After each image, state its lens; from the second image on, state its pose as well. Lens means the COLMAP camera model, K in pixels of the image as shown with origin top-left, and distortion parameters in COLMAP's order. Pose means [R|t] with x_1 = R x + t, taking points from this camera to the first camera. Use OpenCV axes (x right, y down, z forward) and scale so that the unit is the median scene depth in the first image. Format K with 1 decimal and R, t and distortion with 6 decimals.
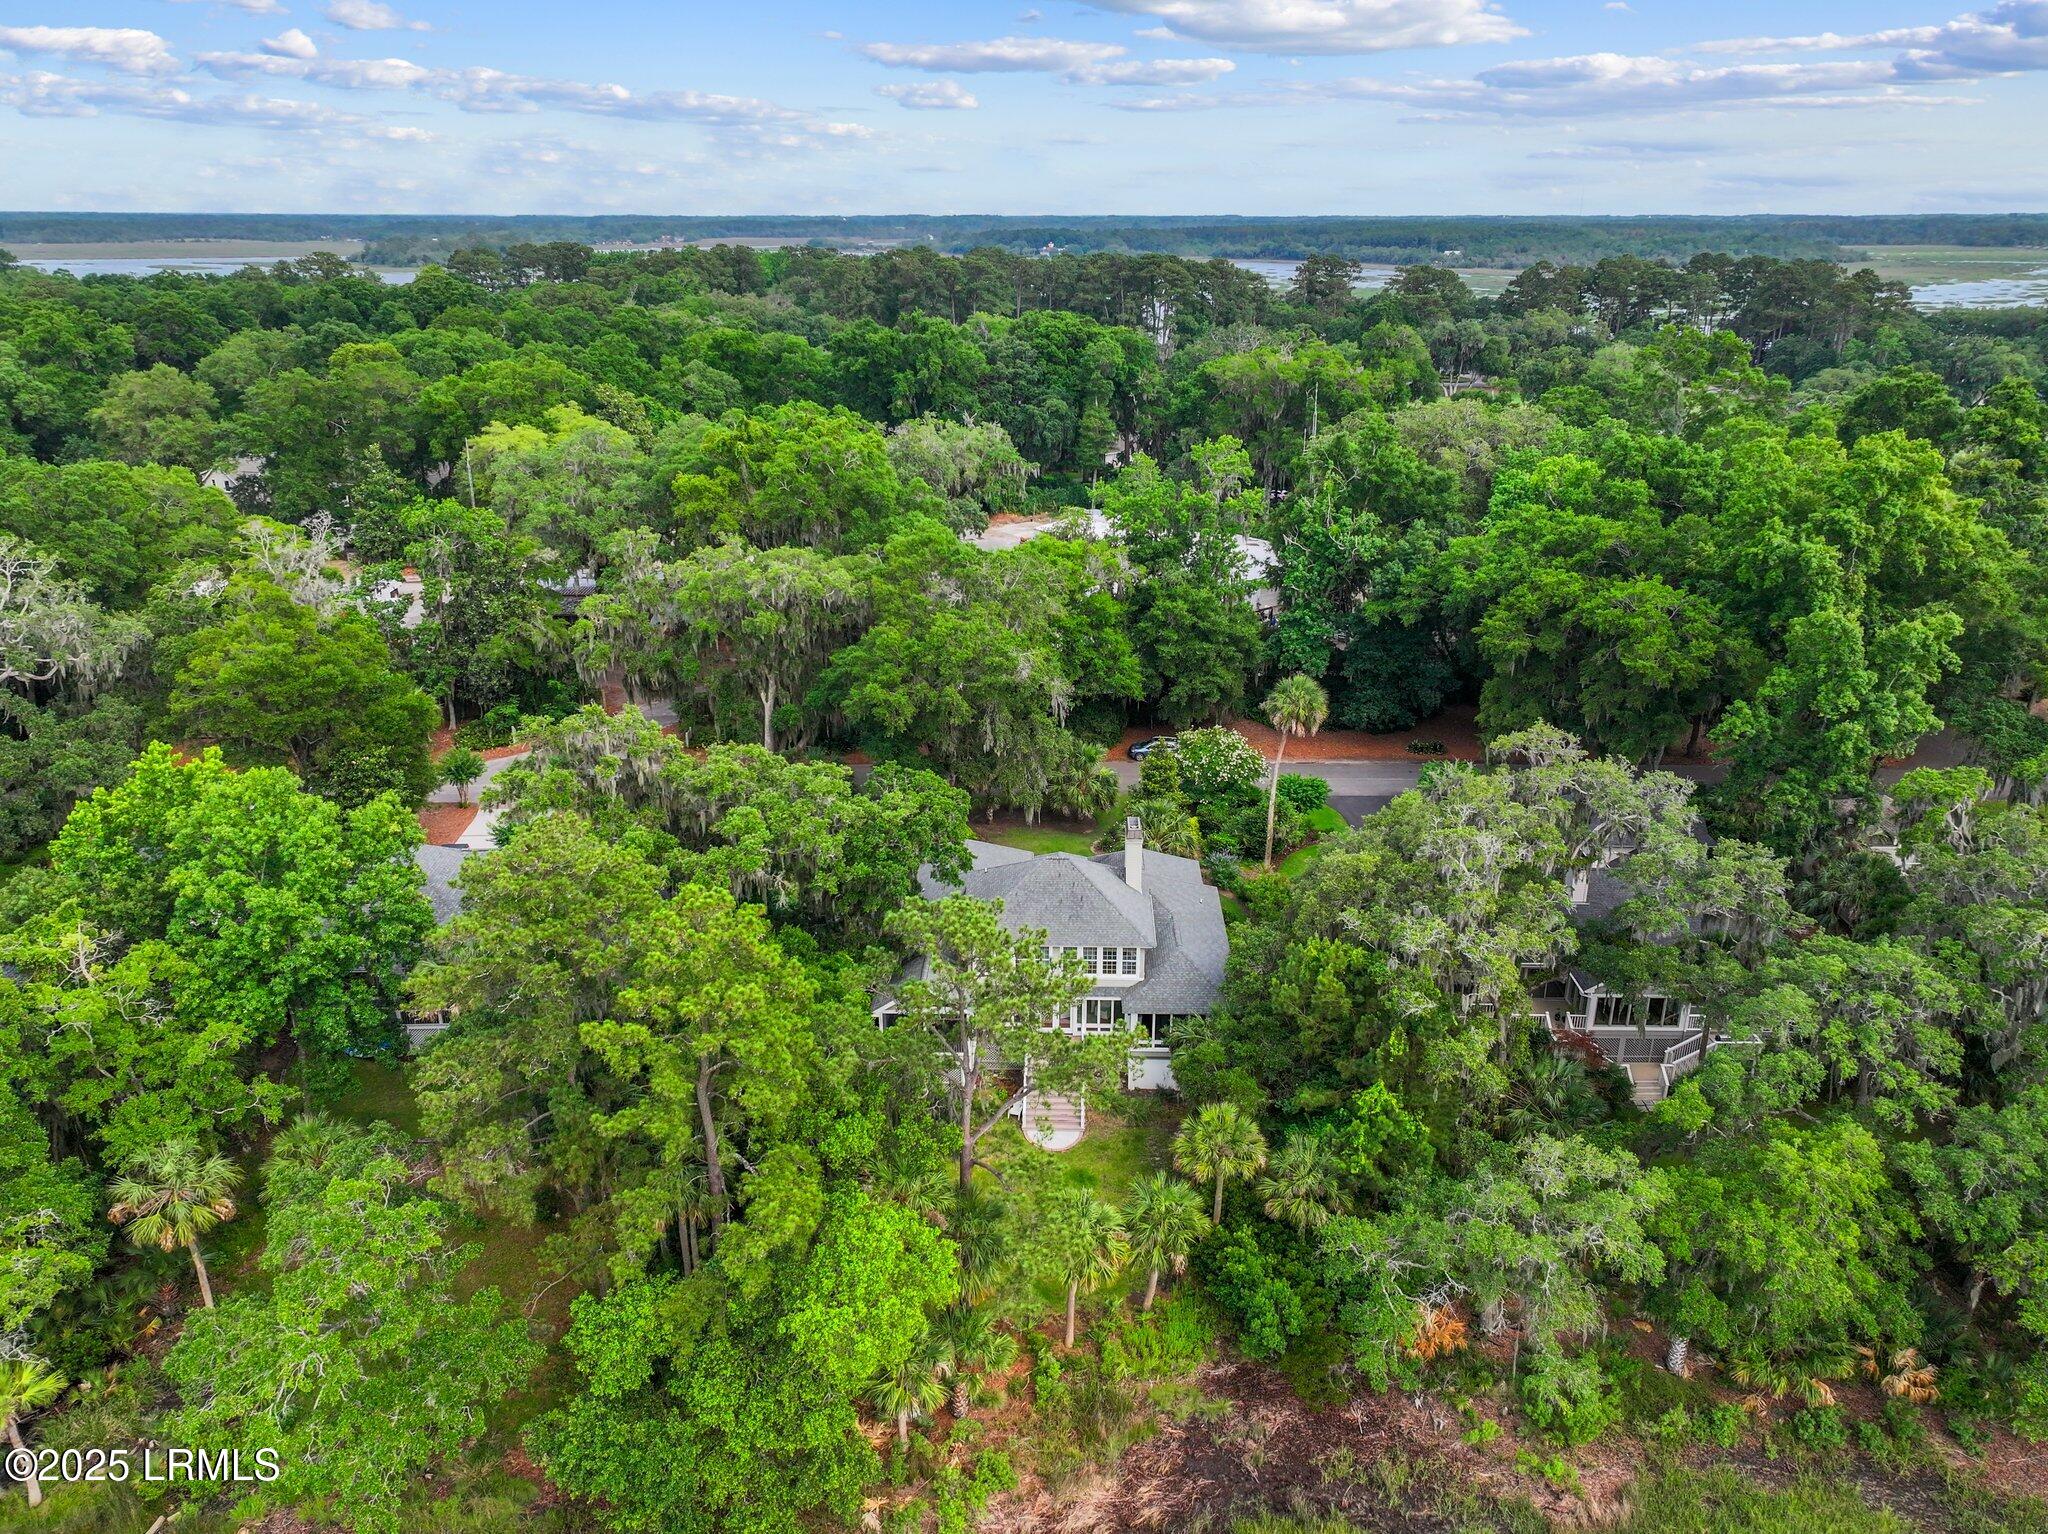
lens RADIAL K [[1456.6, 0, 1024.0], [0, 1456.6, 767.0], [0, 0, 1]] dist [0.004741, 0.009900]
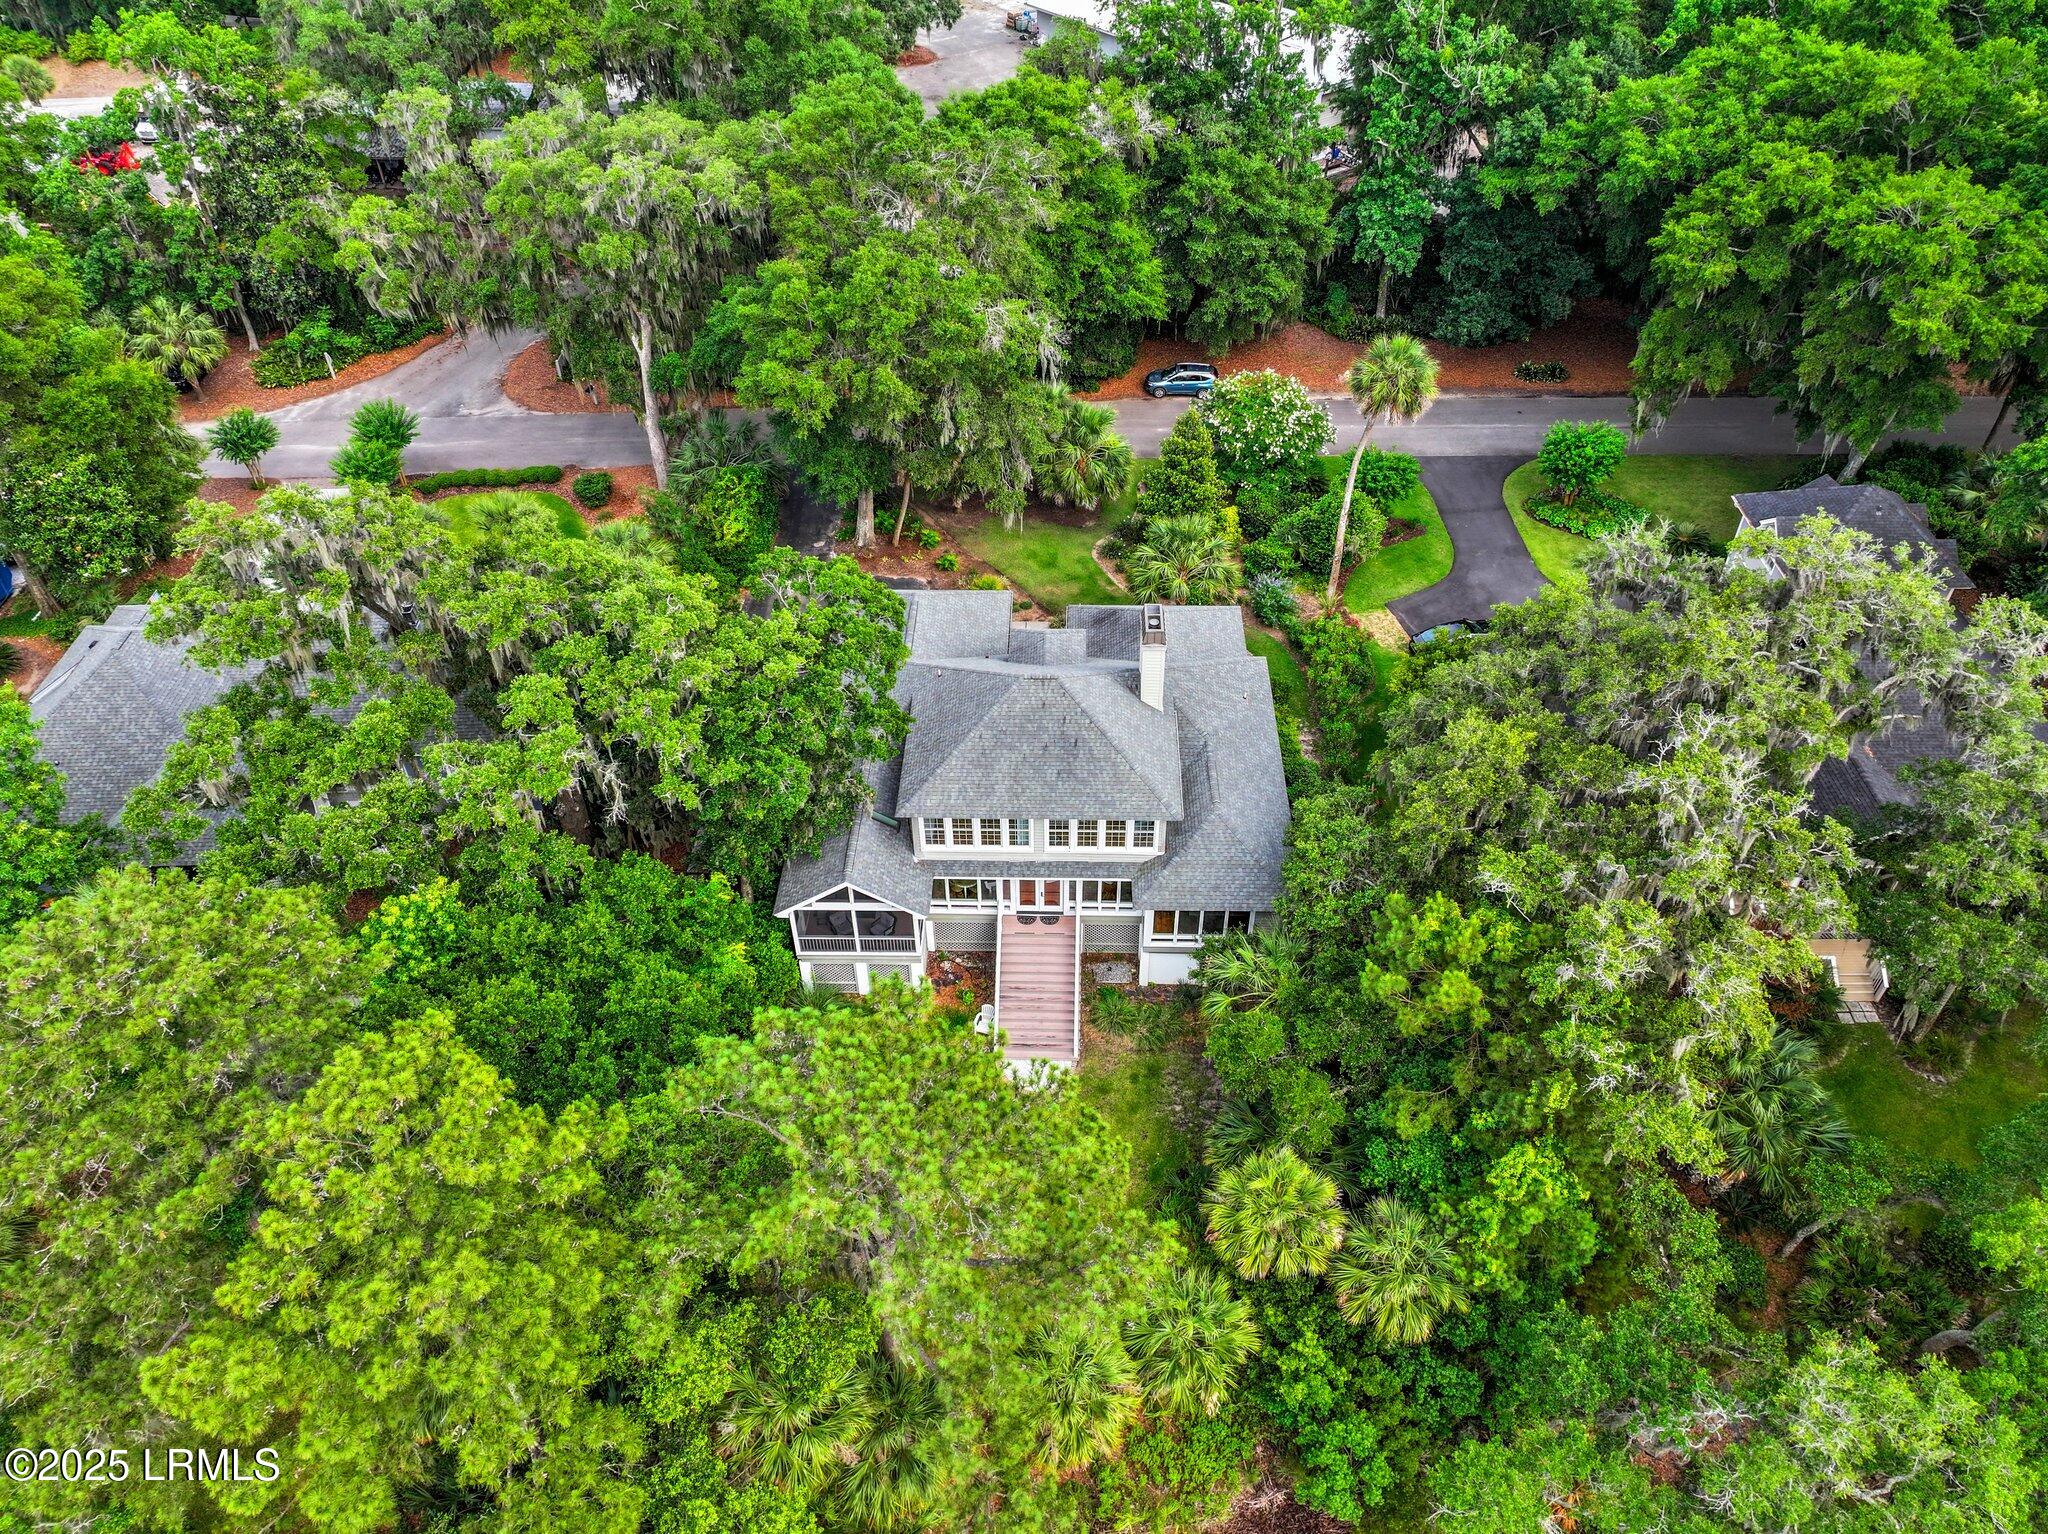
lens RADIAL K [[1427.1, 0, 1027.2], [0, 1427.1, 761.8], [0, 0, 1]] dist [-0.006257, 0.018603]
pose [[0.999943, -0.009537, -0.004799, 0.014616], [0.010623, 0.933851, 0.357505, -0.104366], [0.001072, -0.357536, 0.933899, 0.274677]]
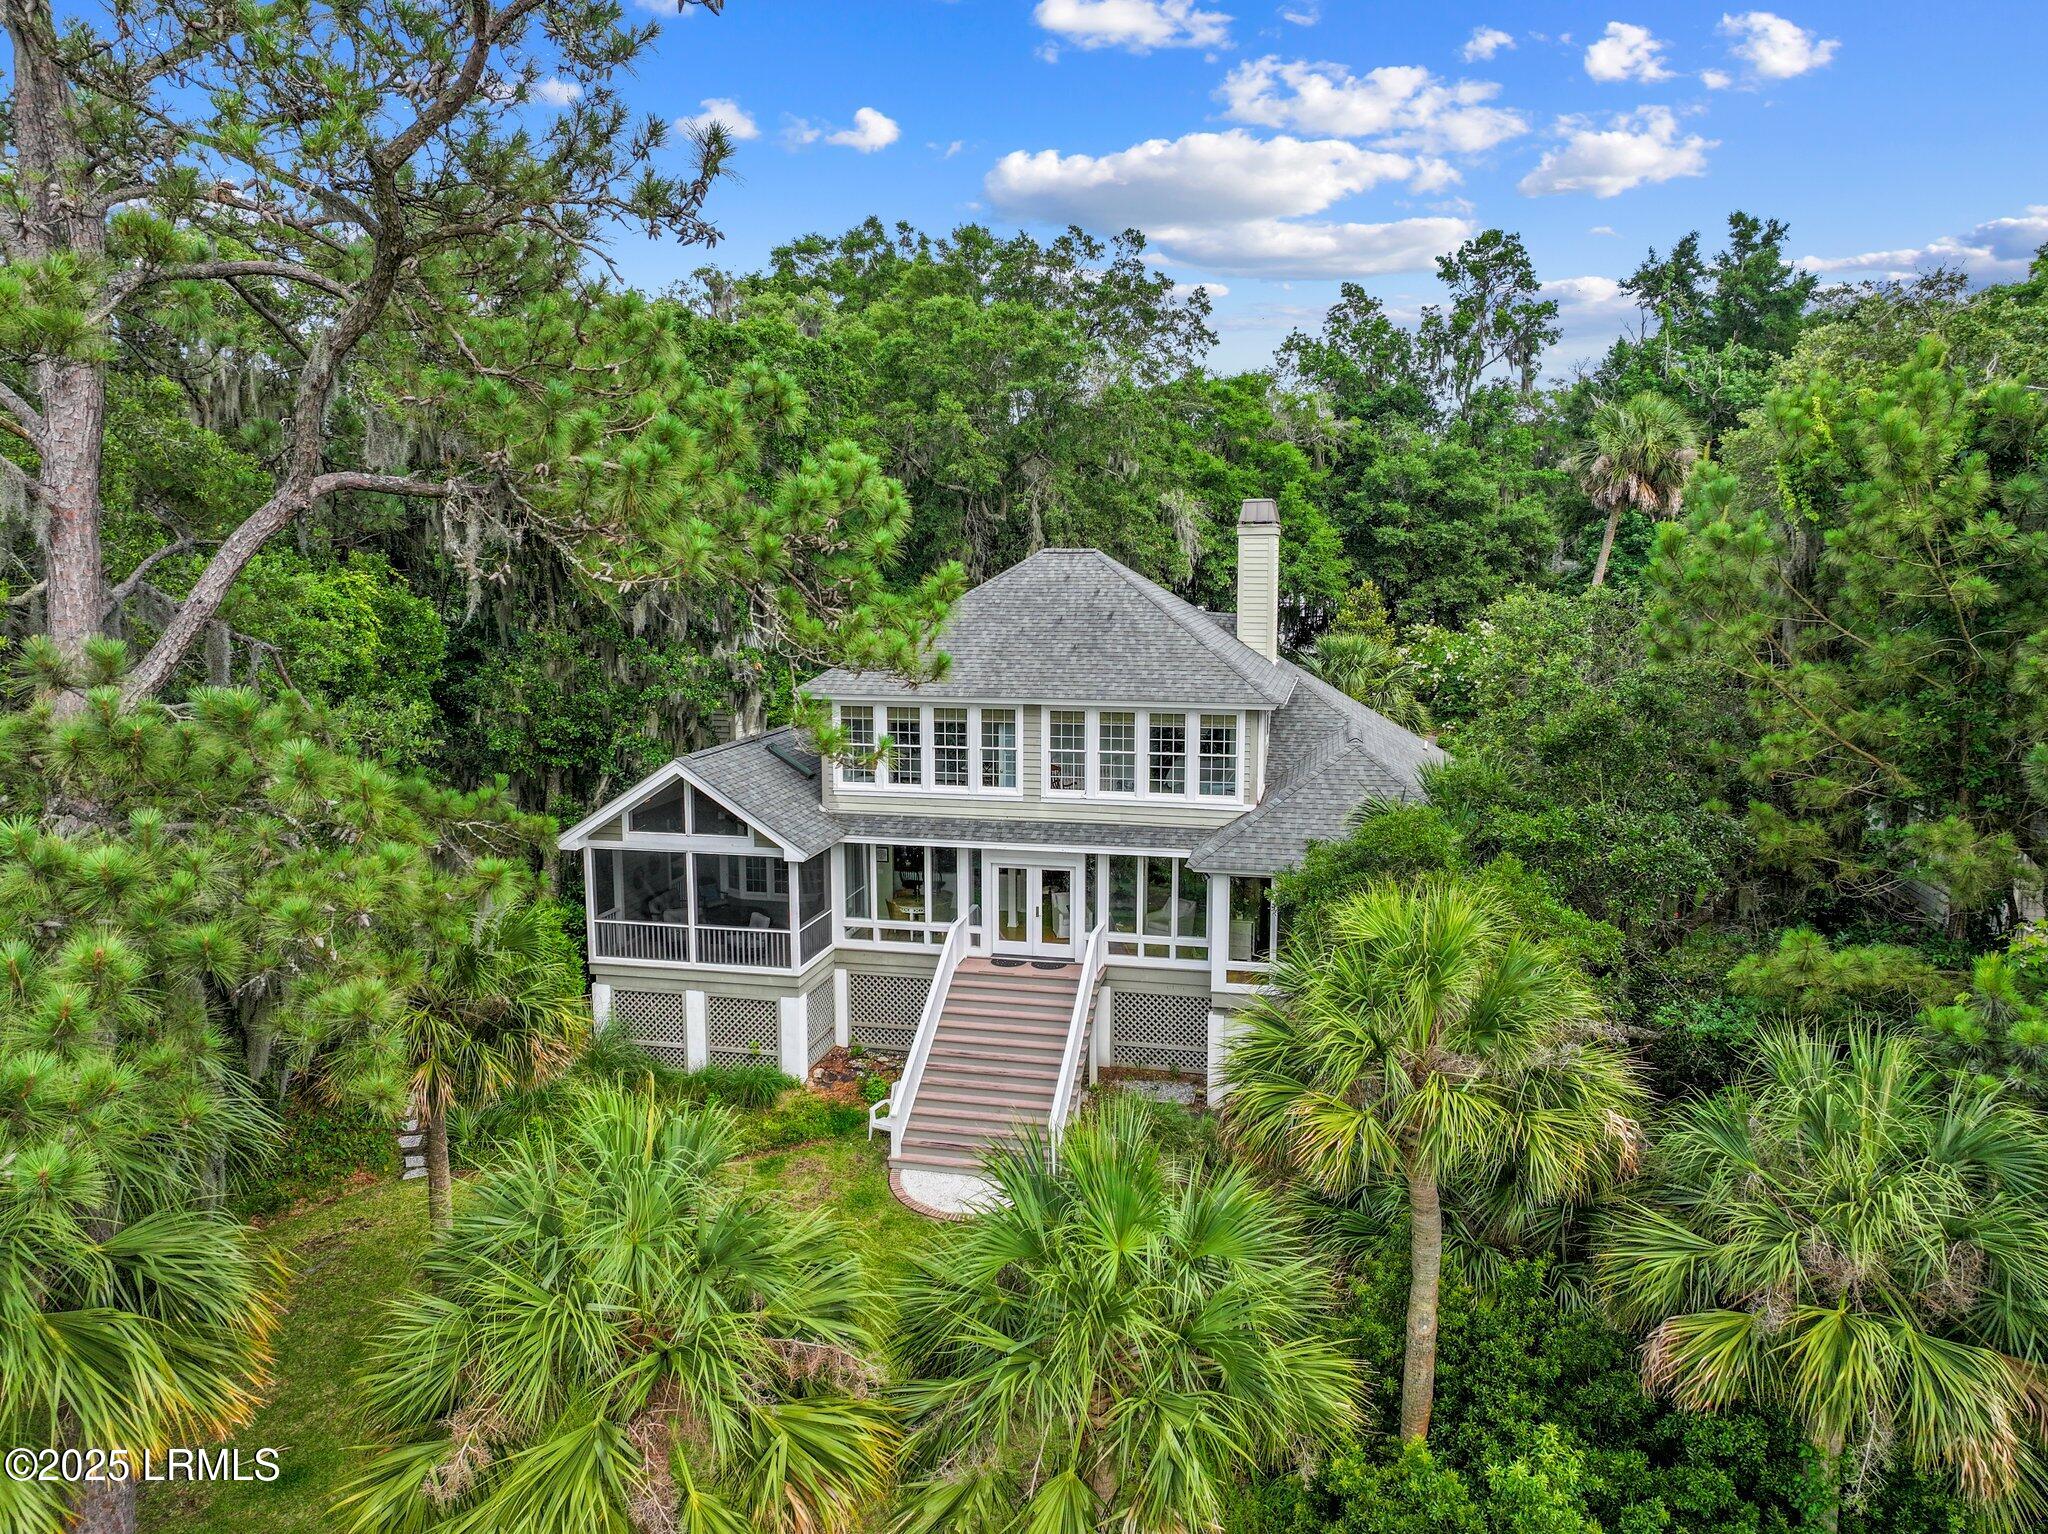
lens RADIAL K [[1431.8, 0, 1030.9], [0, 1431.8, 761.7], [0, 0, 1]] dist [0.003875, 0.000644]
pose [[0.982401, 0.029257, -0.184478, 0.068522], [-0.068508, 0.975265, -0.210155, 0.159568], [0.173766, 0.219095, 0.960106, 0.459288]]
